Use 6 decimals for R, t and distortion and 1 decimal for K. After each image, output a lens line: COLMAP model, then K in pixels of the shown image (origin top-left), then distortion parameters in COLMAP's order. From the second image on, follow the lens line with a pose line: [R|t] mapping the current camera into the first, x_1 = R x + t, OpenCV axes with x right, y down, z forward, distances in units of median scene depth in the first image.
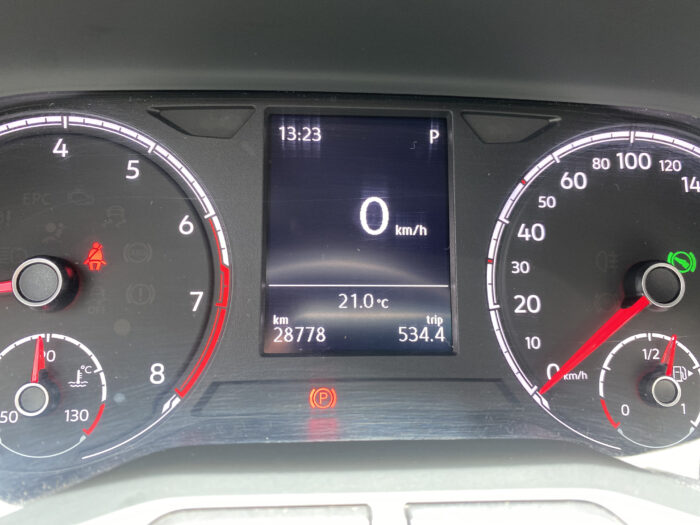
lens RADIAL K [[539.0, 0, 355.0], [0, 539.0, 256.7], [0, 0, 1]] dist [0.013312, -0.007848]
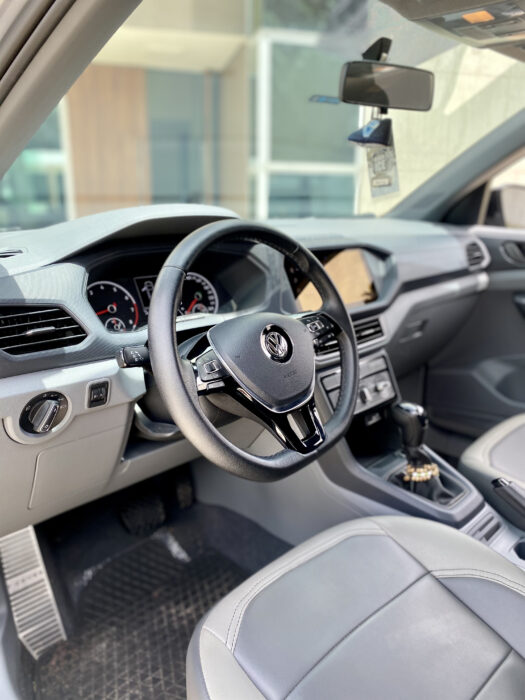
lens RADIAL K [[539.0, 0, 256.5], [0, 539.0, 346.5], [0, 0, 1]] dist [0.013312, -0.007848]
pose [[0.751370, -0.196501, 0.629945, -2.911752], [0.253557, 0.967320, -0.000691, 0.778208], [-0.609222, 0.160246, 0.776640, -4.105732]]
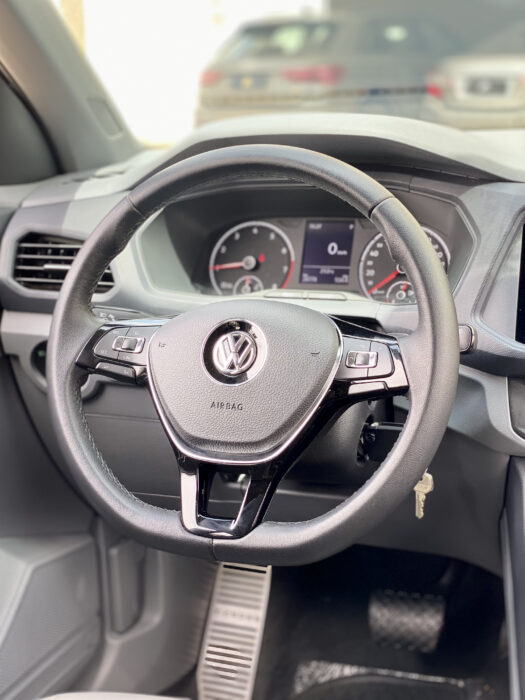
lens RADIAL K [[1068.9, 0, 262.7], [0, 1068.9, 346.0], [0, 0, 1]] dist [0.025291, 0.000000]
pose [[0.919755, 0.039996, -0.390450, 2.447683], [-0.080604, 0.992839, -0.088170, 1.251652], [0.384127, 0.112566, 0.916392, -5.720652]]
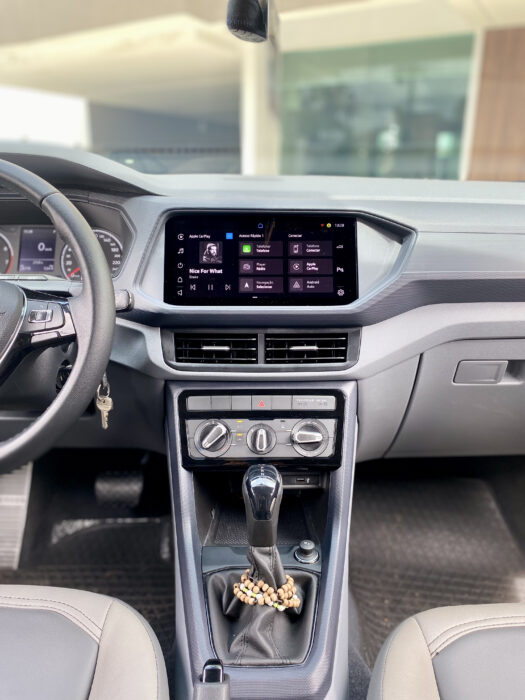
lens RADIAL K [[539.0, 0, 268.5], [0, 539.0, 349.8], [0, 0, 1]] dist [0.013312, -0.007848]
pose [[0.998799, -0.003072, -0.048891, 2.484020], [-0.000066, 0.997947, -0.064052, 1.254114], [0.048988, 0.063978, 0.996748, -4.033737]]
